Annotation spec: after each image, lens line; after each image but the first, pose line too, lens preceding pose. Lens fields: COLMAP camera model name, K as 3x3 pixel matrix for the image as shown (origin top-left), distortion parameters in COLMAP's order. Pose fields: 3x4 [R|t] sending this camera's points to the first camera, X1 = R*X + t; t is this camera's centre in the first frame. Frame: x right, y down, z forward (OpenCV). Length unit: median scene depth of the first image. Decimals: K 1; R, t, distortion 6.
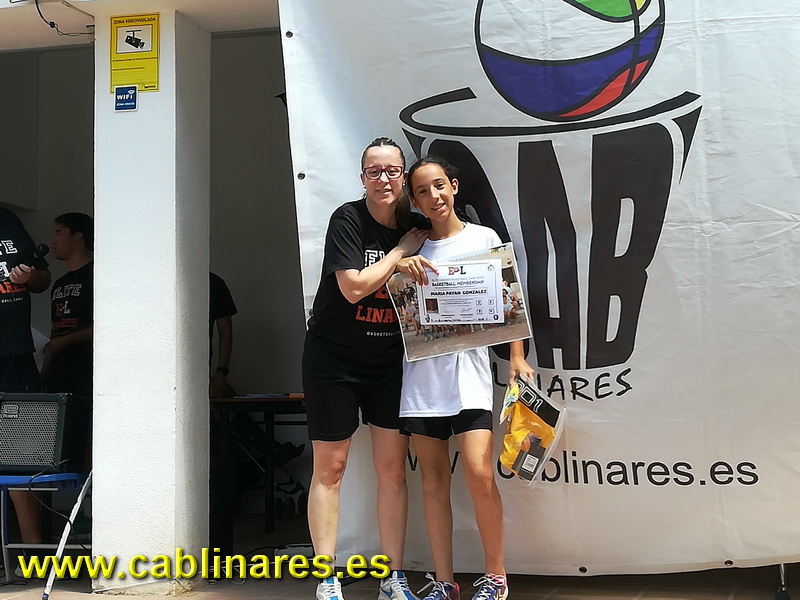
lens RADIAL K [[1326.0, 0, 386.7], [0, 1326.0, 301.1], [0, 0, 1]] dist [0.019865, -0.091072]
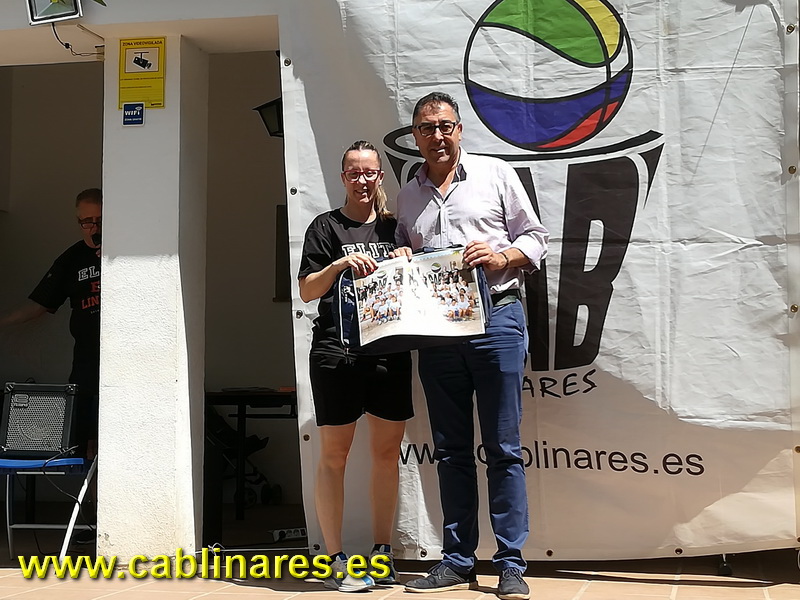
lens RADIAL K [[1300.7, 0, 398.0], [0, 1300.7, 287.2], [0, 0, 1]] dist [0.025088, -0.045079]
pose [[0.998824, 0.026309, 0.040721, -0.034538], [-0.025473, 0.999457, -0.020903, 0.008328], [-0.041249, 0.019841, 0.998952, -0.115970]]
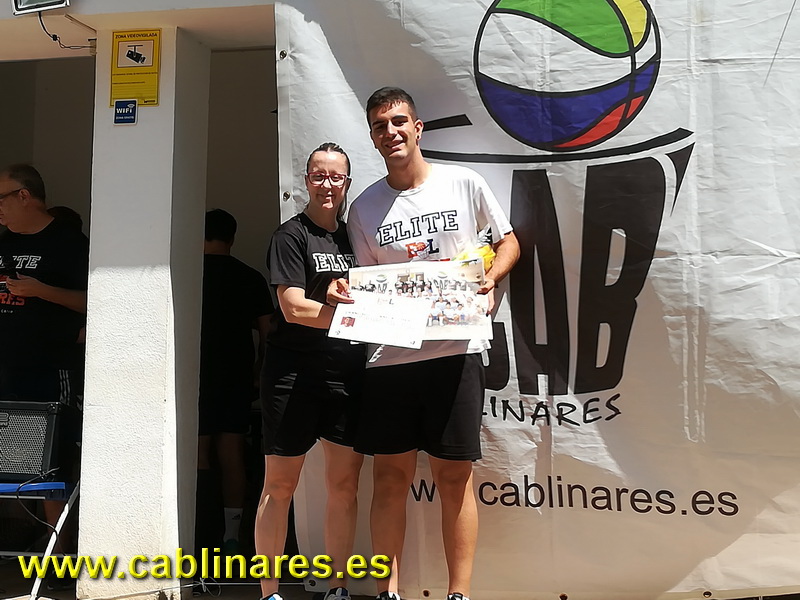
lens RADIAL K [[1335.6, 0, 410.9], [0, 1335.6, 281.5], [0, 0, 1]] dist [0.003798, 0.025712]
pose [[0.998936, 0.036493, 0.028210, -0.006573], [-0.035534, 0.998797, -0.033797, 0.003351], [-0.029410, 0.032758, 0.999031, -0.022482]]
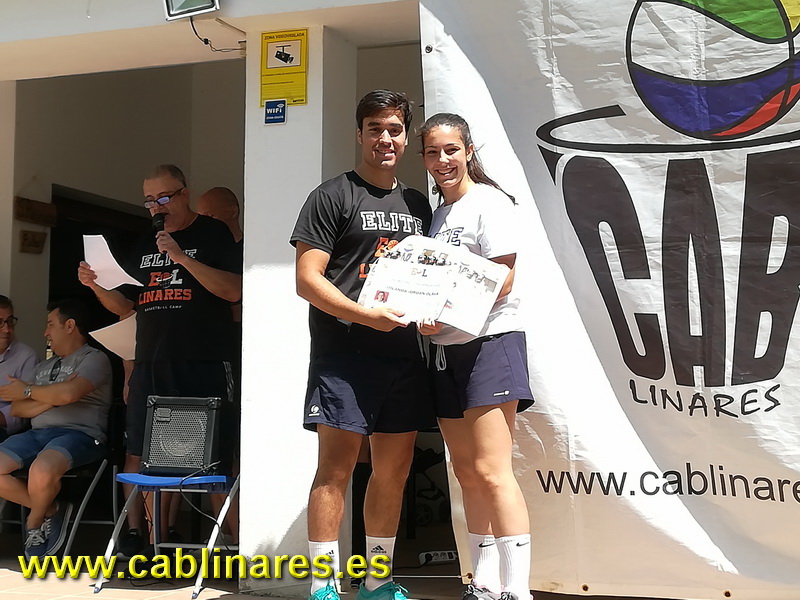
lens RADIAL K [[1364.6, 0, 402.6], [0, 1364.6, 300.3], [0, 0, 1]] dist [0.018265, -0.054417]
pose [[0.996767, 0.018234, -0.078255, -0.022705], [-0.019243, 0.999741, -0.012165, 0.005035], [0.078013, 0.013631, 0.996859, -0.063679]]
